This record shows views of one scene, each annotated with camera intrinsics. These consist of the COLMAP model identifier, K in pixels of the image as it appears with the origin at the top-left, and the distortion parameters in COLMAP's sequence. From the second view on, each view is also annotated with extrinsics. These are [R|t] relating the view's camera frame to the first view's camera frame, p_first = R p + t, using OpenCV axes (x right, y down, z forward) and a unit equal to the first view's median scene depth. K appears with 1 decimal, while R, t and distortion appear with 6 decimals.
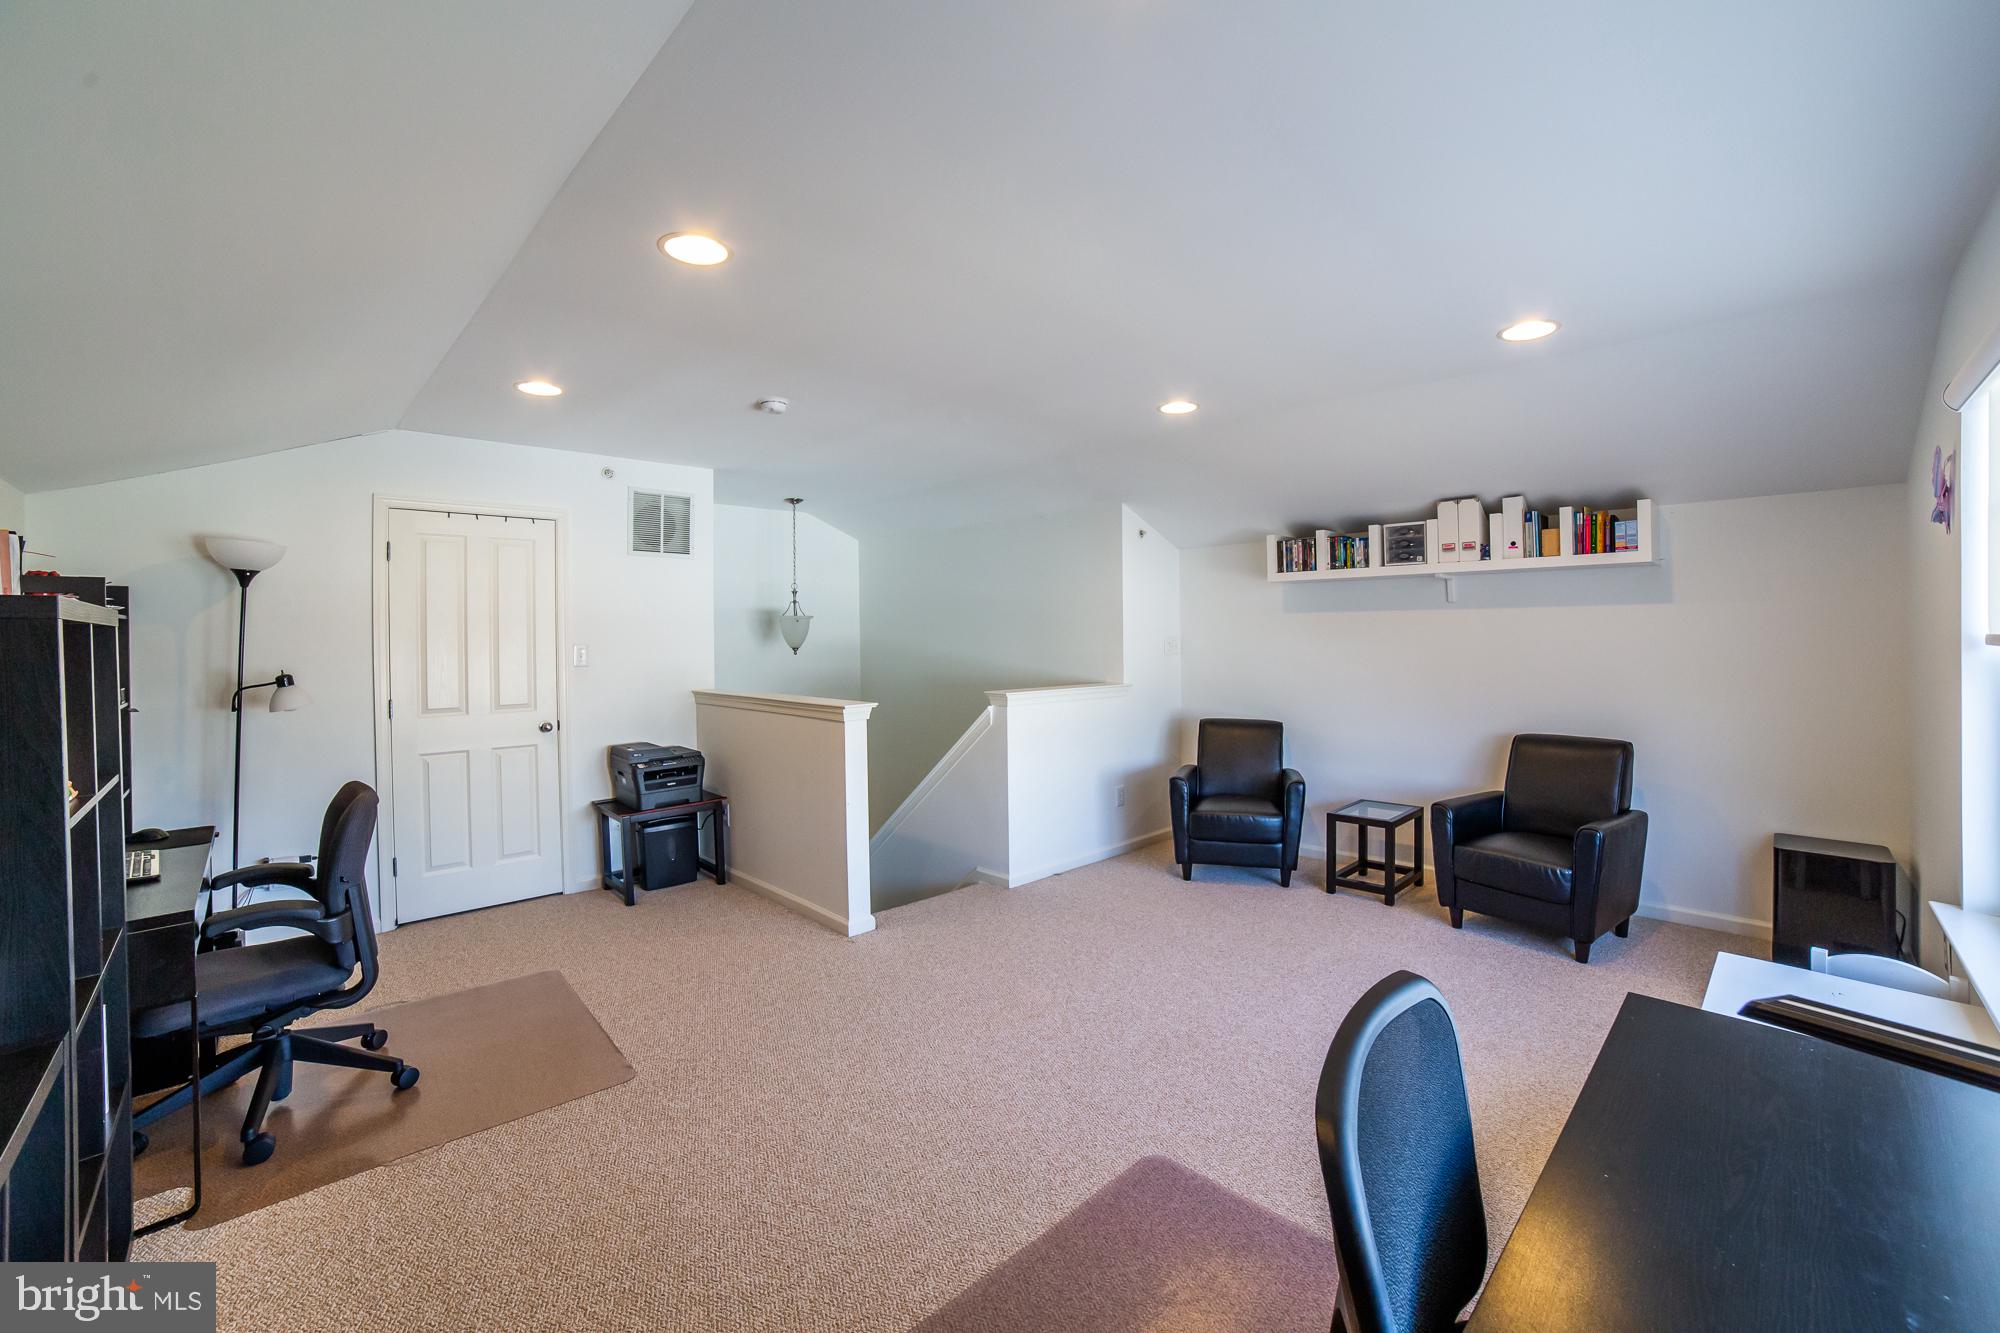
lens RADIAL K [[823.9, 0, 1014.1], [0, 823.9, 659.4], [0, 0, 1]] dist [-0.098329, 0.040606]
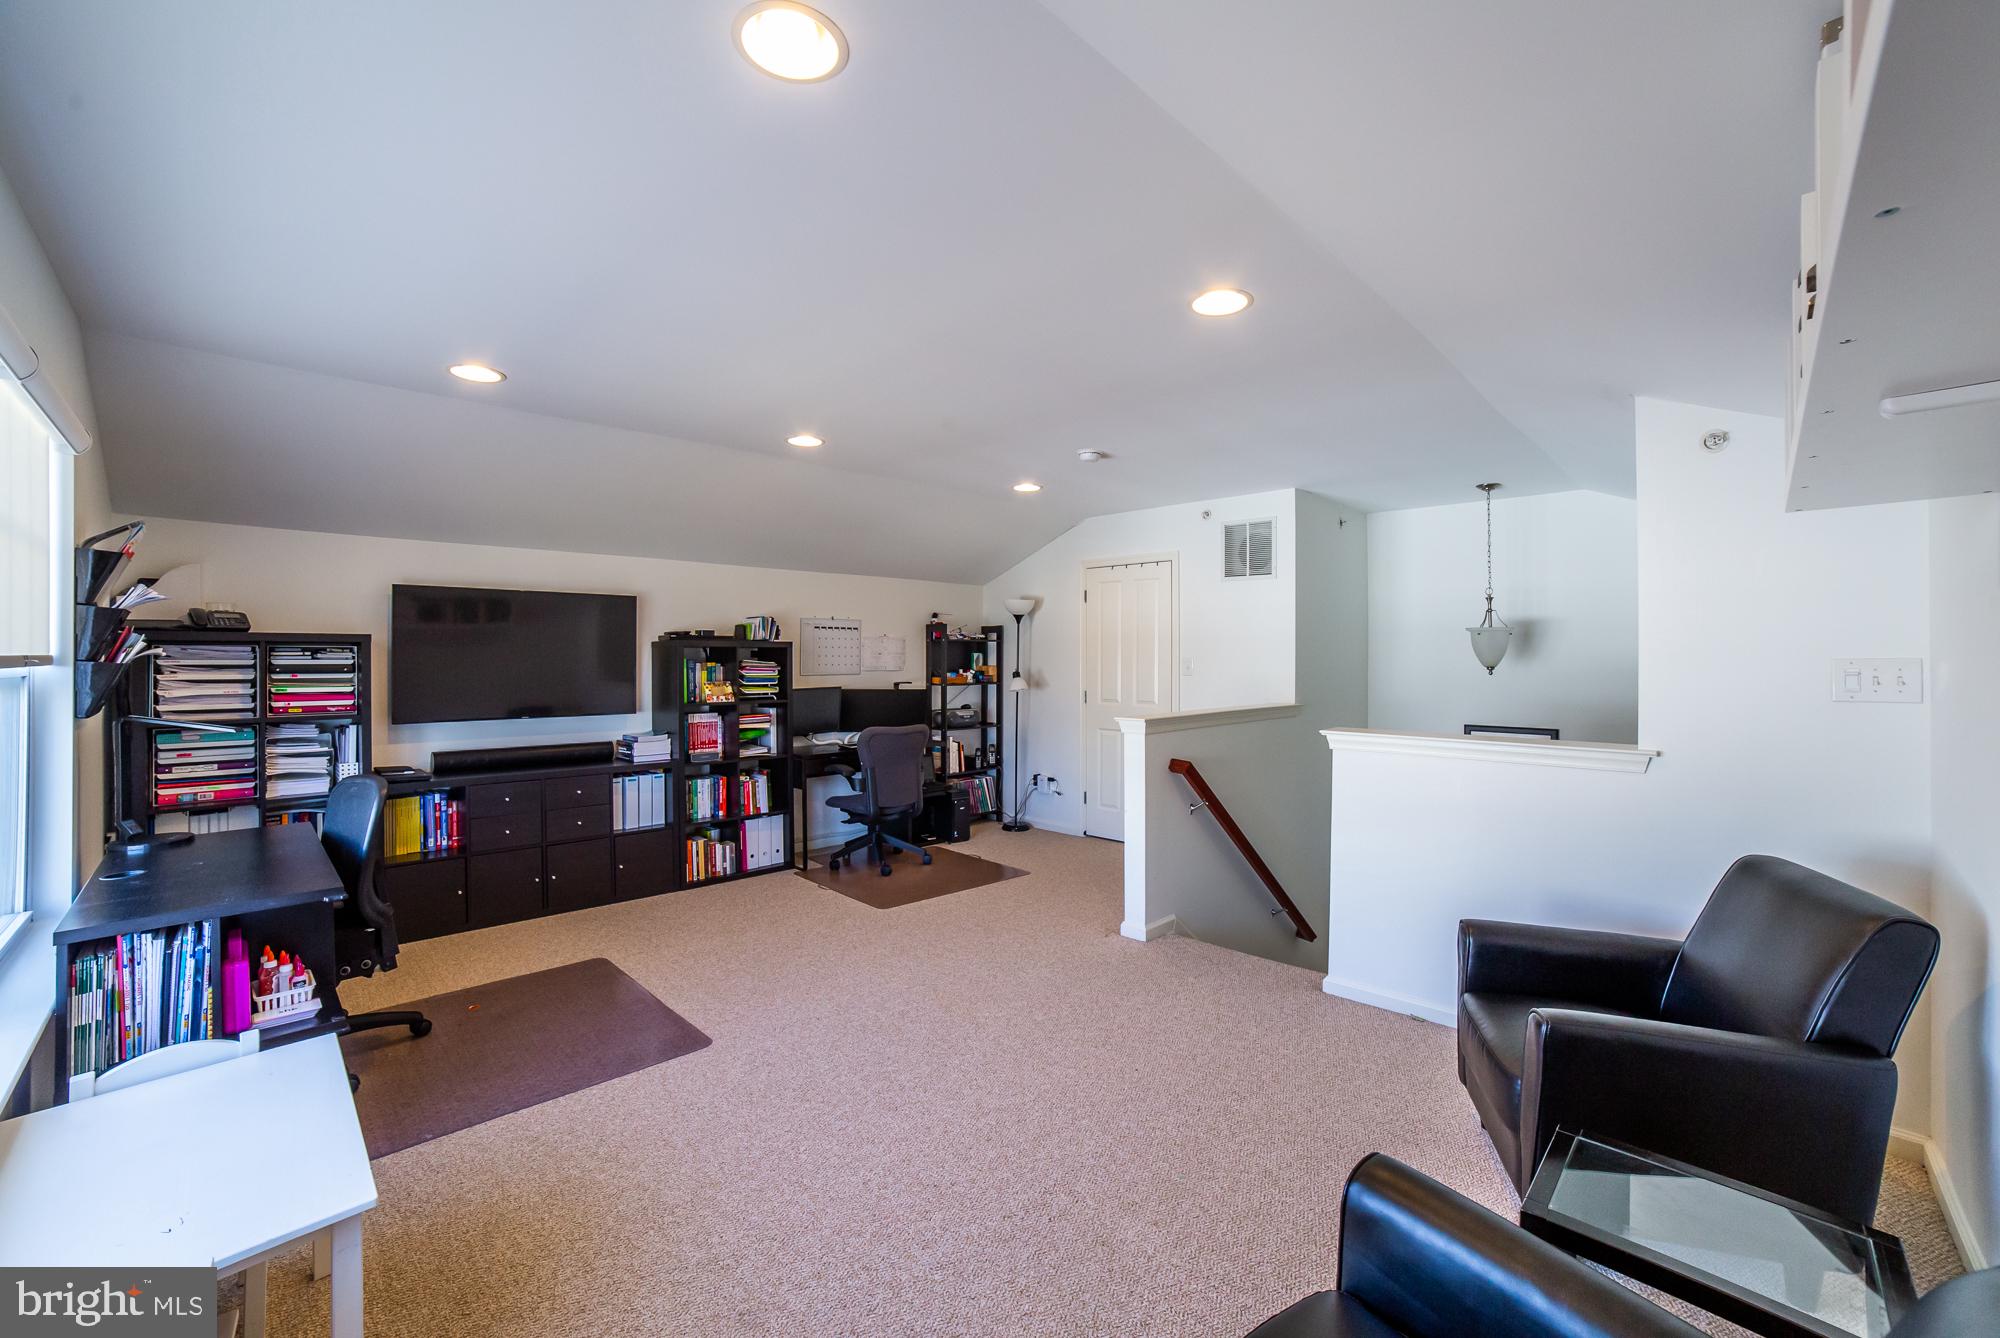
lens RADIAL K [[823.9, 0, 1014.1], [0, 823.9, 661.9], [0, 0, 1]] dist [-0.098329, 0.040606]
pose [[0.016343, 0.016627, -0.999728, 0.702538], [-0.031718, 0.999367, 0.016102, -0.021968], [0.999363, 0.031446, 0.016860, 0.686729]]
